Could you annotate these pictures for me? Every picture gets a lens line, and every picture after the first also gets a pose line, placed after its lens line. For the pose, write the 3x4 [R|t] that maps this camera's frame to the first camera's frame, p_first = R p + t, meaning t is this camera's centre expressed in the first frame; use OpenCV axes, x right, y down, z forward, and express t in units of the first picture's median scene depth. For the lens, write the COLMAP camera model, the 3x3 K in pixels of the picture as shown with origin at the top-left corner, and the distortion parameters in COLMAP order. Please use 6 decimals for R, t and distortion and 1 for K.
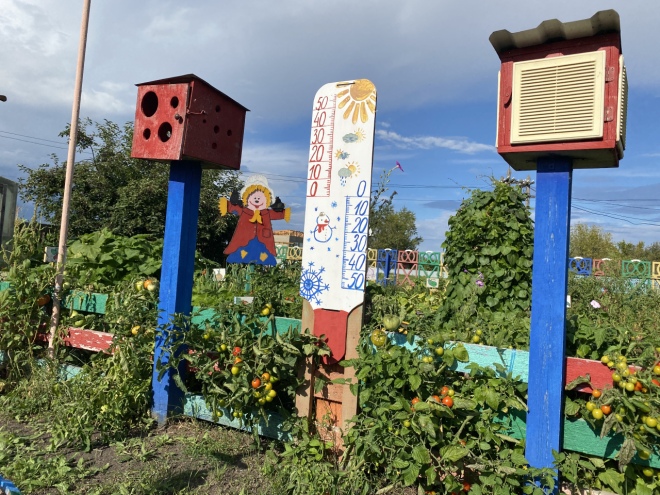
lens RADIAL K [[504.4, 0, 330.0], [0, 504.4, 247.5], [0, 0, 1]] dist [0.004937, -0.003050]
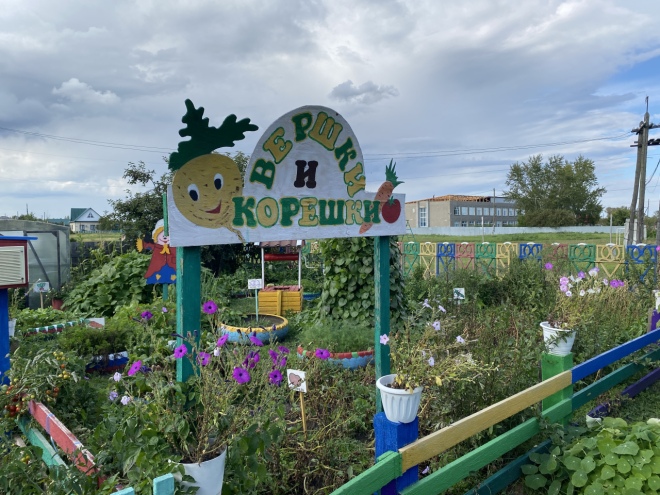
lens RADIAL K [[504.4, 0, 330.0], [0, 504.4, 247.5], [0, 0, 1]] dist [0.004937, -0.003050]
pose [[0.952515, -0.070000, -0.296335, 1.378802], [0.086554, 0.995314, 0.043101, -0.172267], [0.291930, -0.066704, 0.954111, -0.367583]]
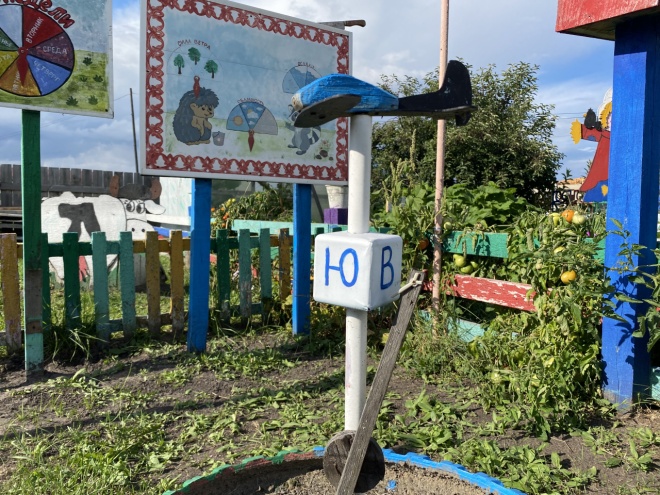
lens RADIAL K [[504.4, 0, 330.0], [0, 504.4, 247.5], [0, 0, 1]] dist [0.004937, -0.003050]
pose [[0.850543, -0.025506, -0.525286, -0.250894], [0.069669, 0.995485, 0.064471, 0.044032], [0.521270, -0.091431, 0.848480, 0.178805]]
